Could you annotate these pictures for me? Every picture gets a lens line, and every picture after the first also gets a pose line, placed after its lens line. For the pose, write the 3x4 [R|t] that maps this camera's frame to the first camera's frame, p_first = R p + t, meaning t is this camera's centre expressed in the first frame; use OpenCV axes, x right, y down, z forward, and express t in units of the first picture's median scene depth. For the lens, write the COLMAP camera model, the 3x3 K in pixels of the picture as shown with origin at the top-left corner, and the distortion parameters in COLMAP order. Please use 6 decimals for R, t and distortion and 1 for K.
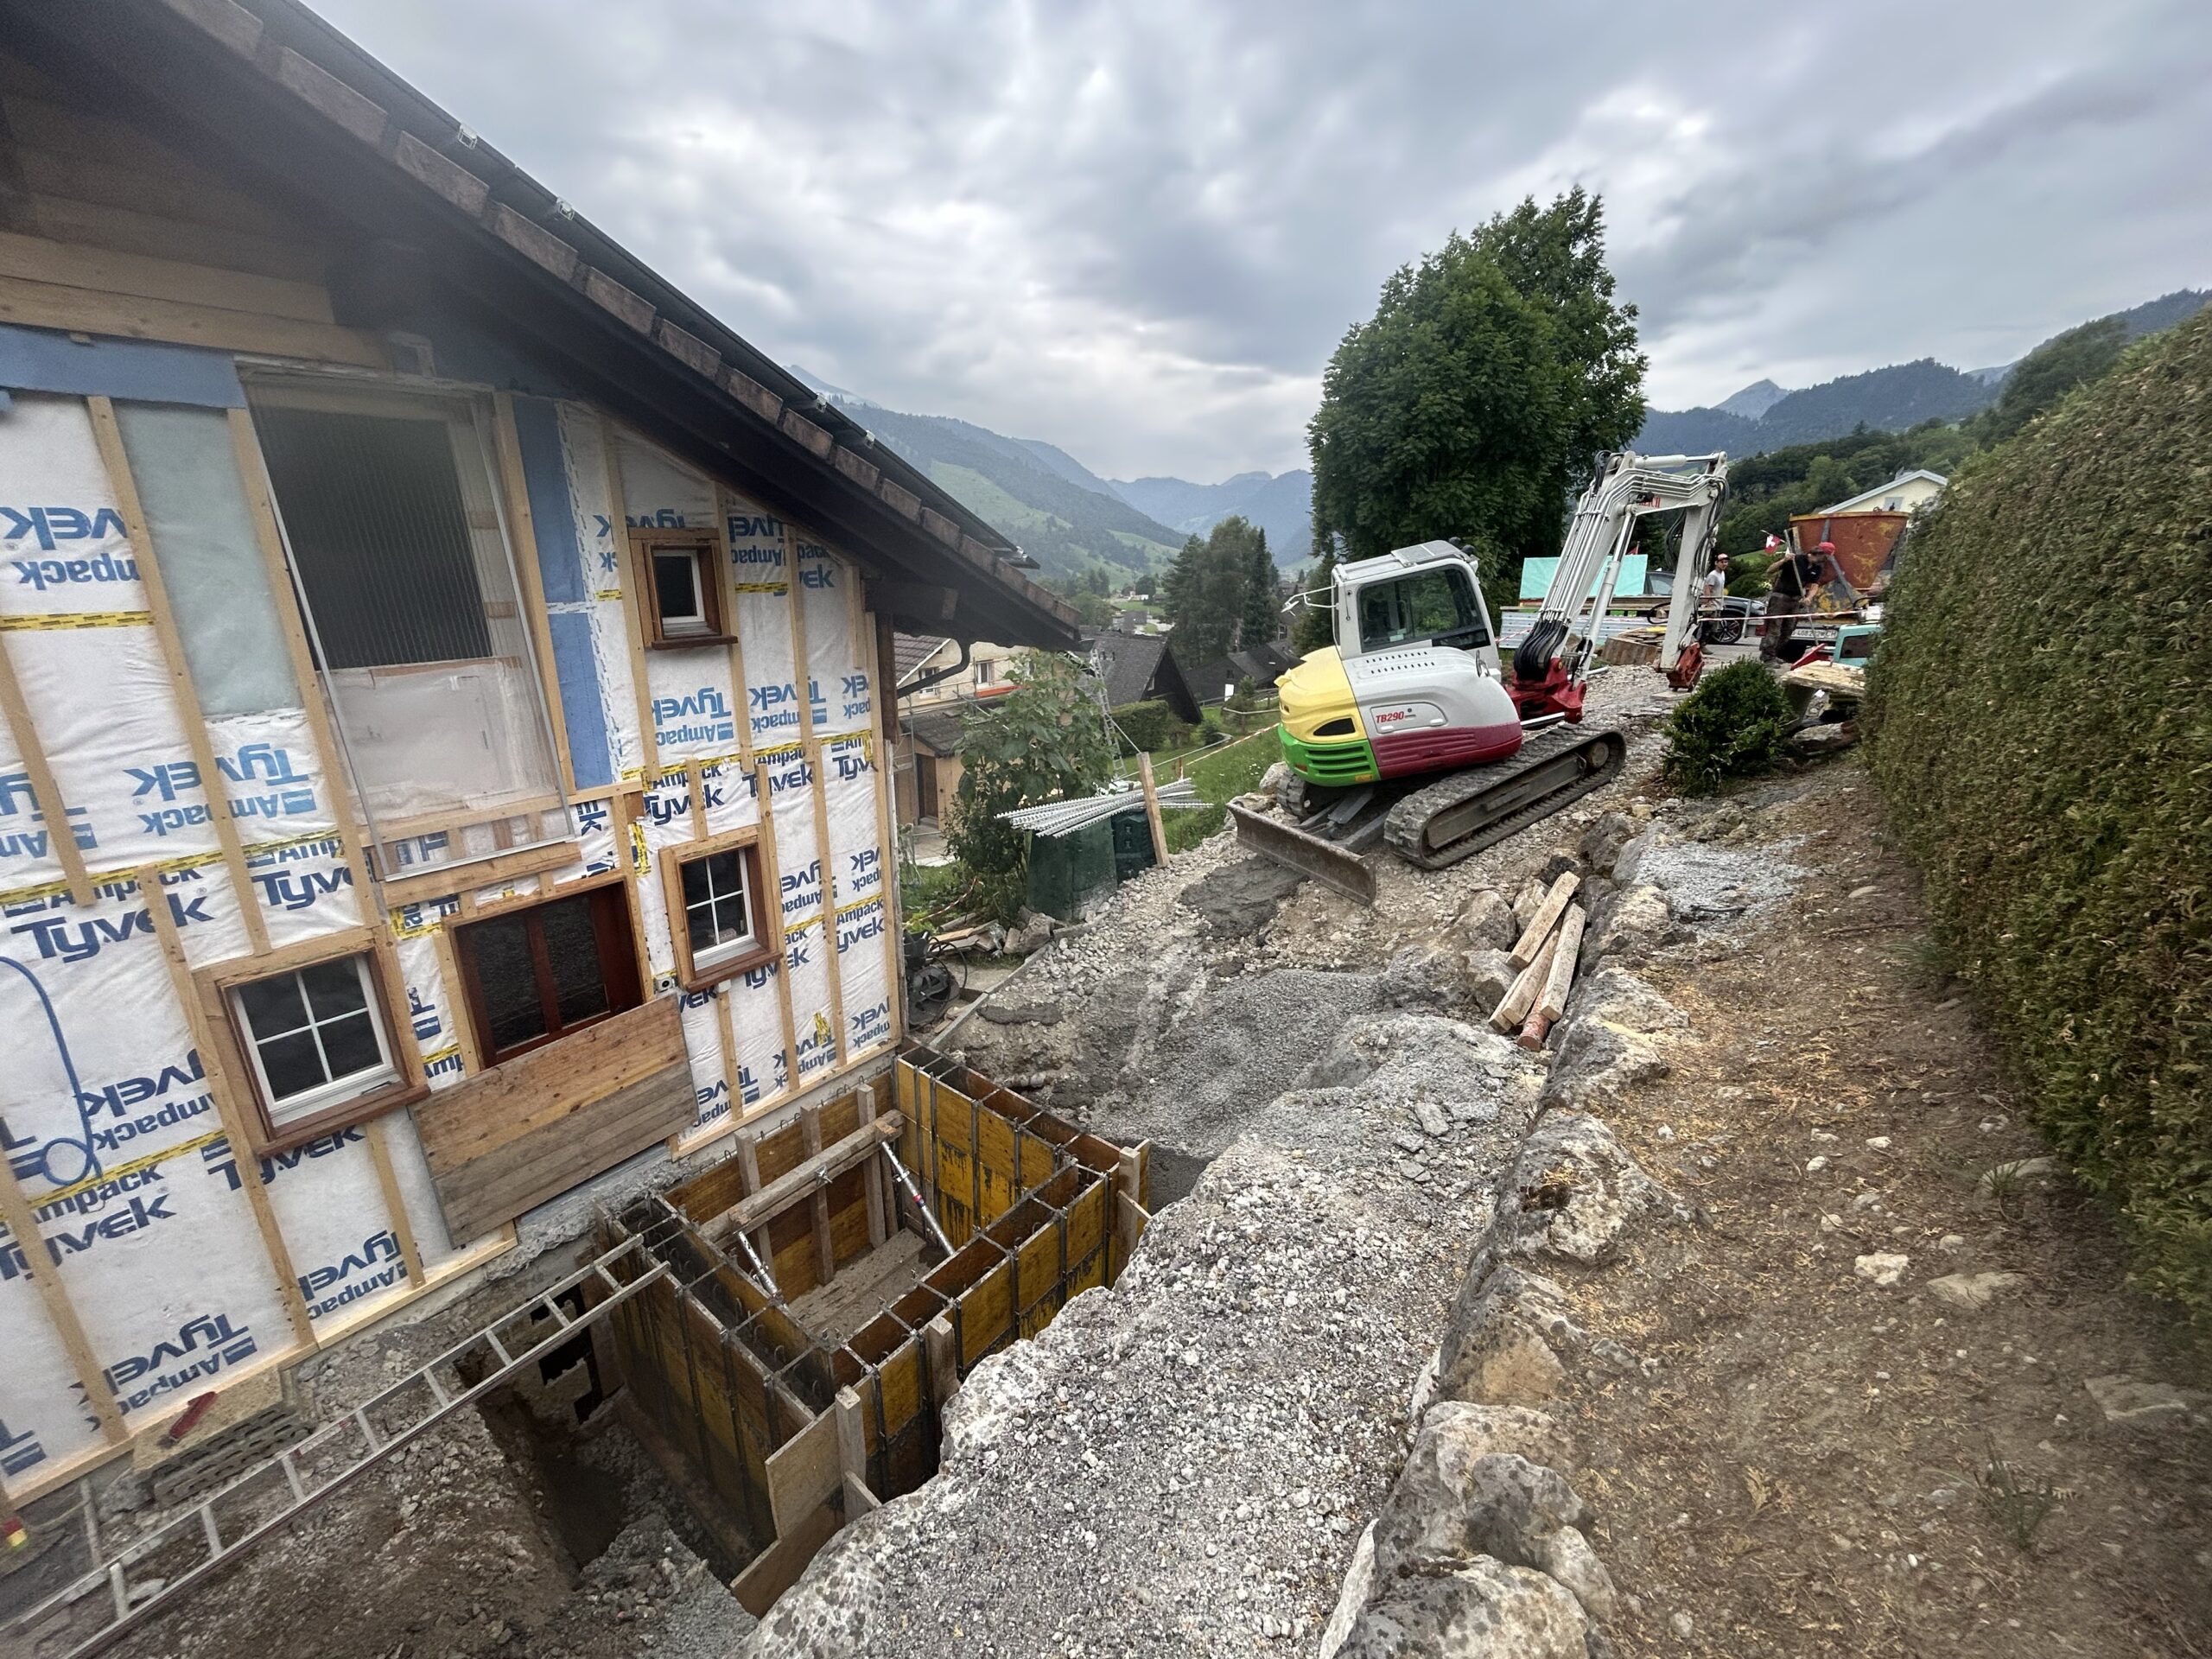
lens RADIAL K [[891.5, 0, 1103.3], [0, 891.5, 823.2], [0, 0, 1]] dist [-0.003810, 0.000517]
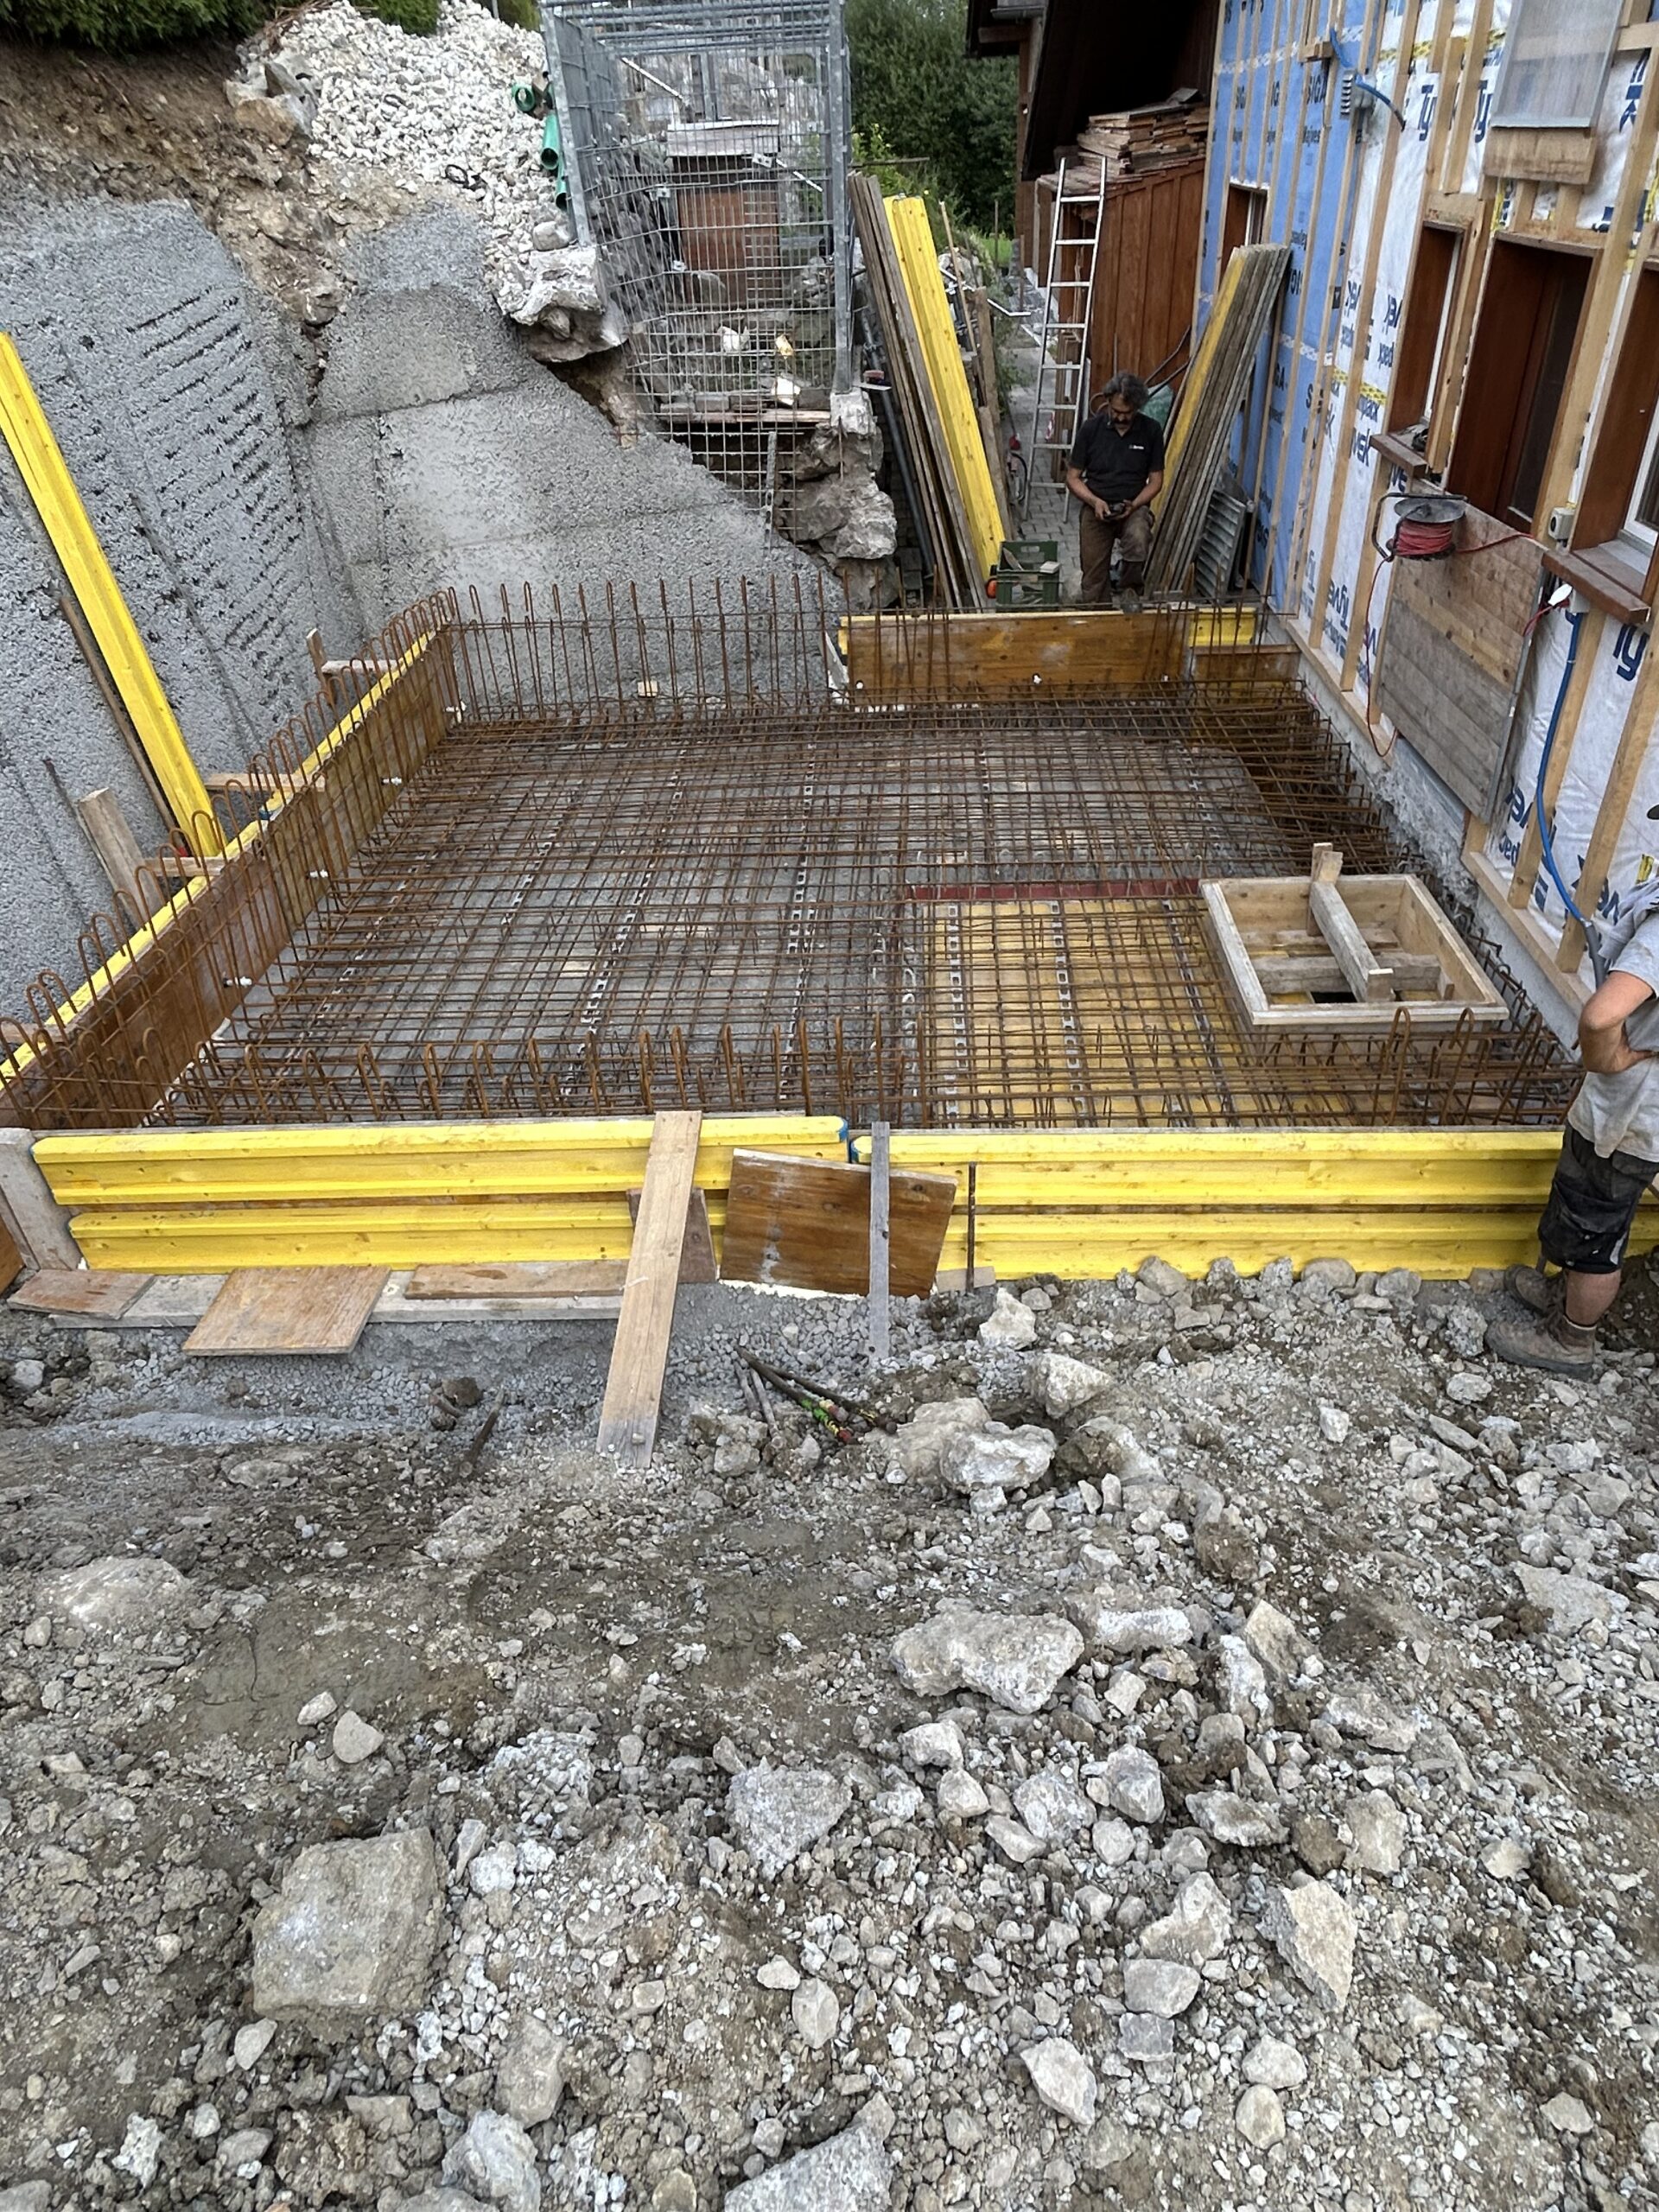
lens RADIAL K [[1375.6, 0, 828.6], [0, 1375.6, 1106.7], [0, 0, 1]] dist [-0.003719, -0.000995]
pose [[-0.810320, 0.359921, -0.462426, 0.378005], [-0.146844, 0.639239, 0.754858, -0.158731], [0.567290, 0.679581, -0.465136, 1.443957]]
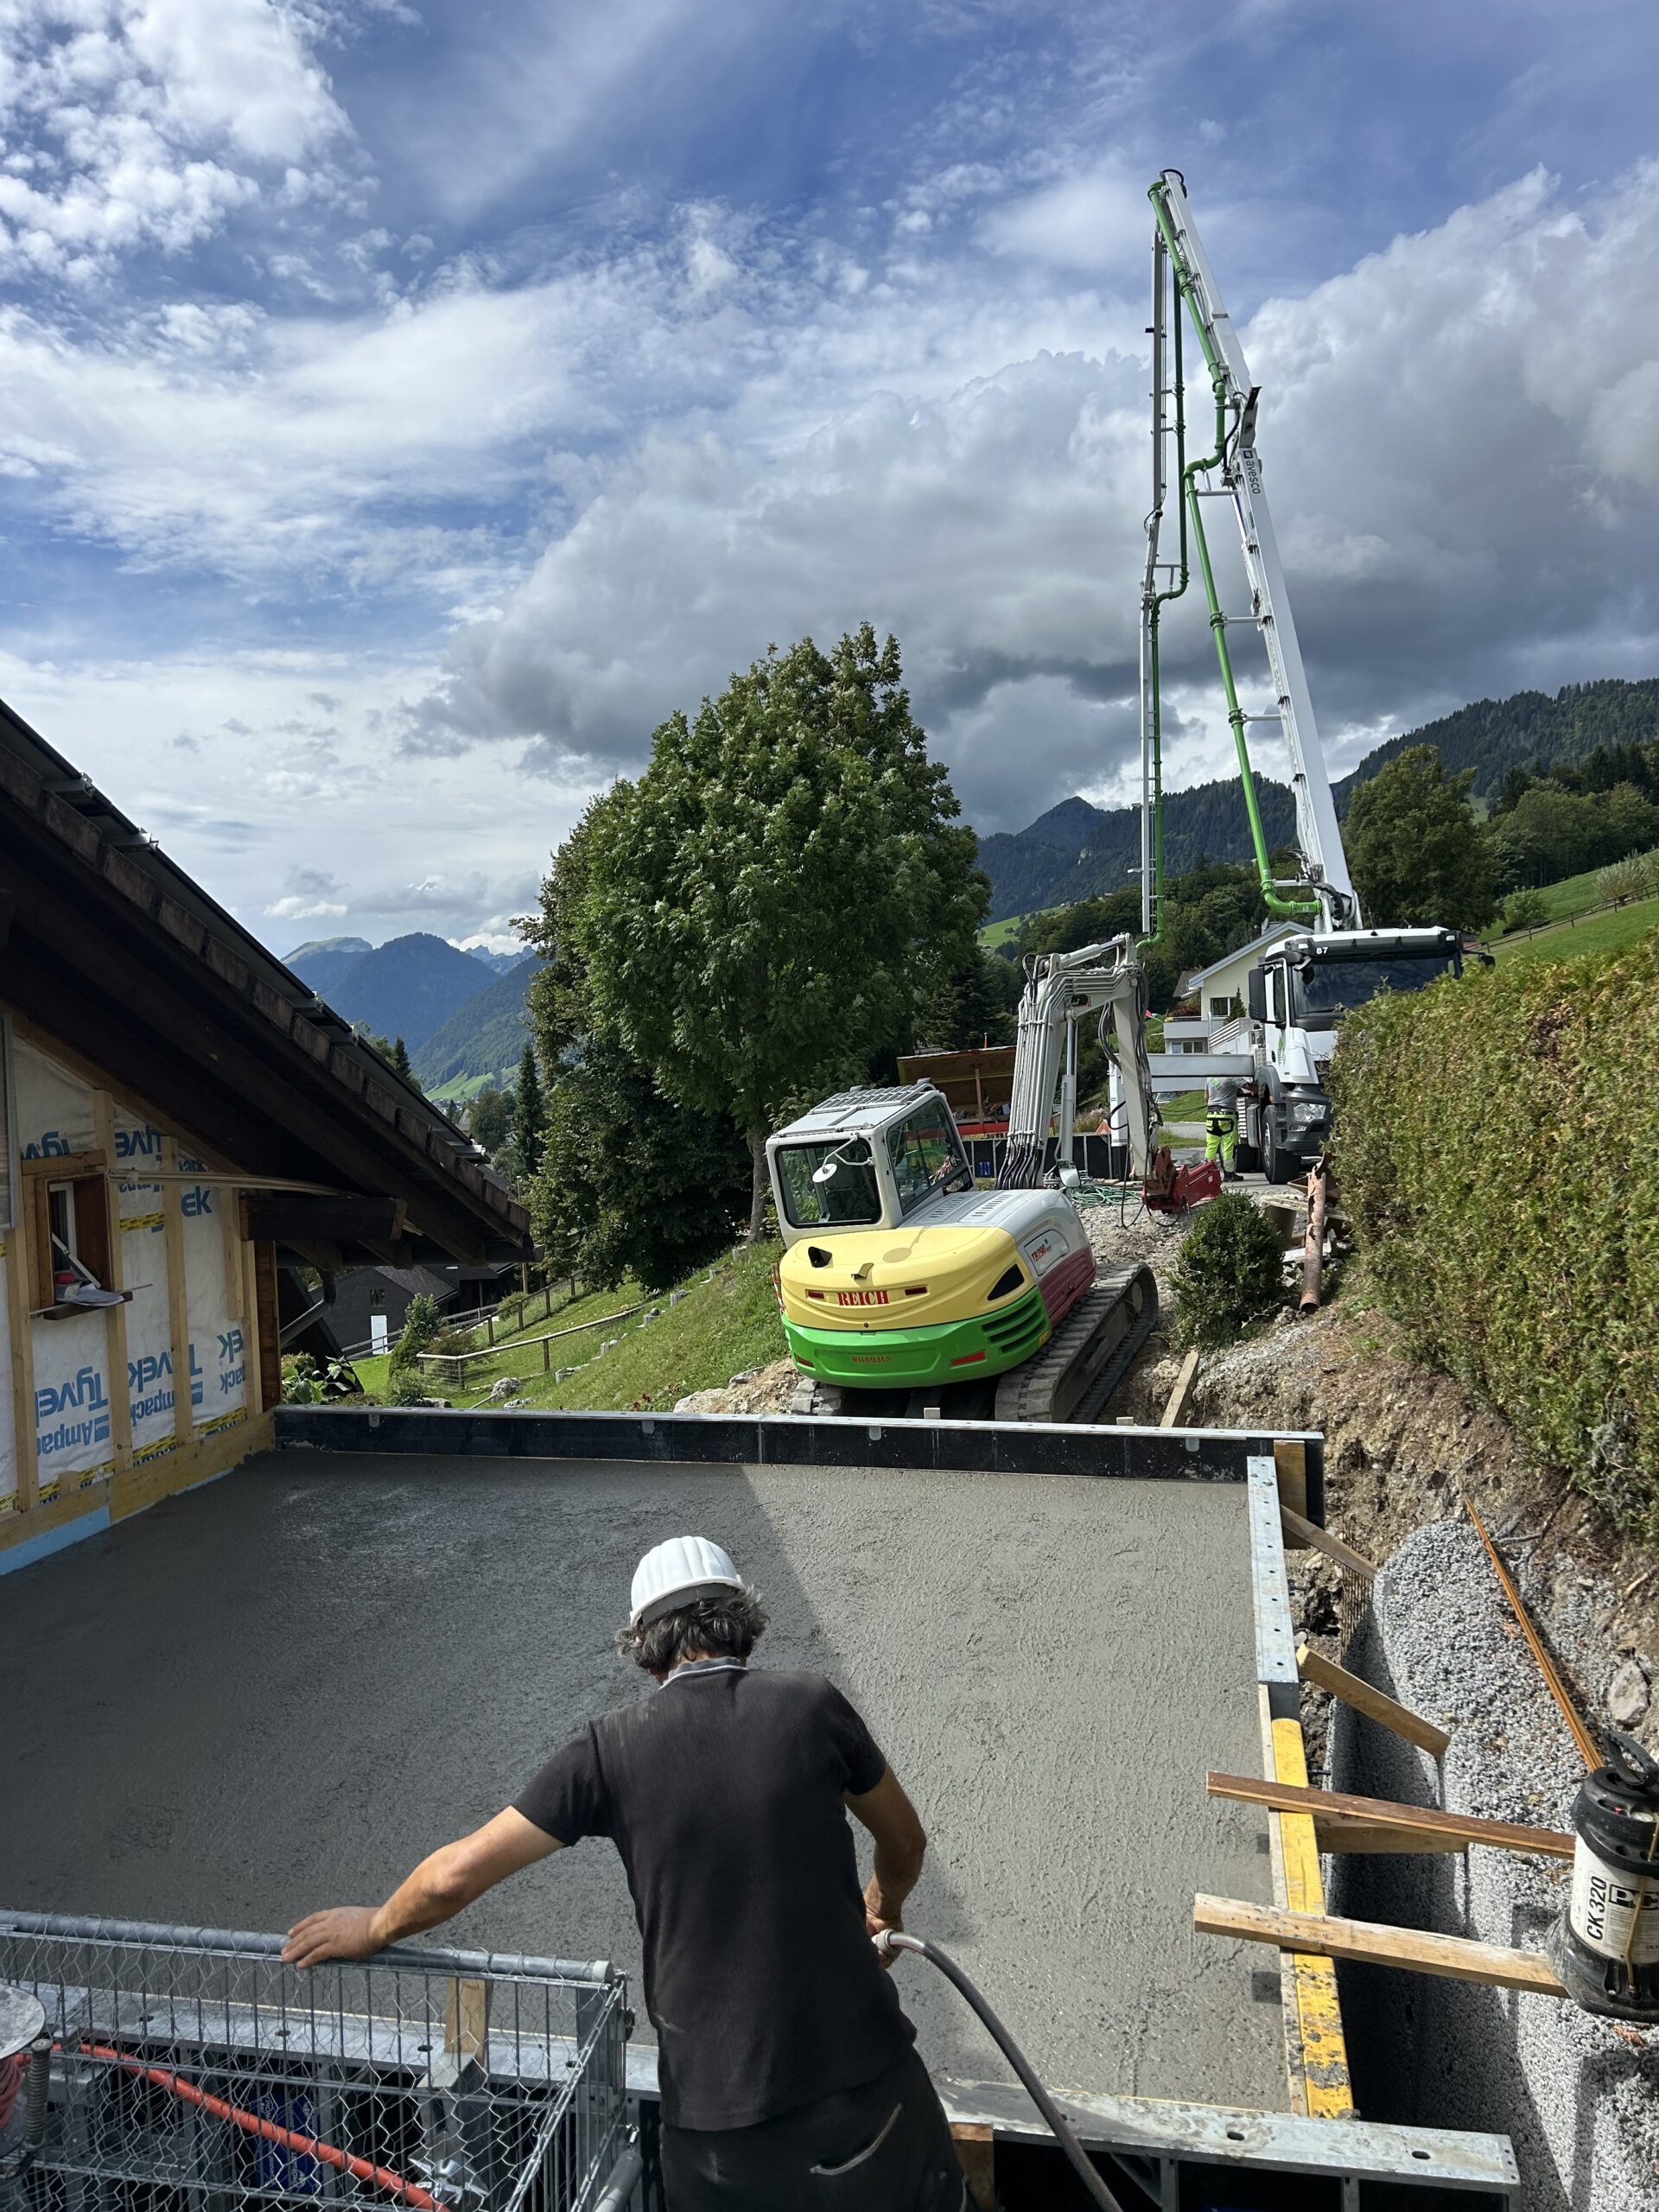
lens RADIAL K [[1652.2, 0, 822.5], [0, 1652.2, 1099.3], [0, 0, 1]] dist [0.043553, -0.032350]
pose [[0.904215, -0.065003, 0.422102, -0.472952], [0.178487, 0.955414, -0.235217, 0.062235], [-0.387992, 0.288027, 0.875501, -0.462279]]
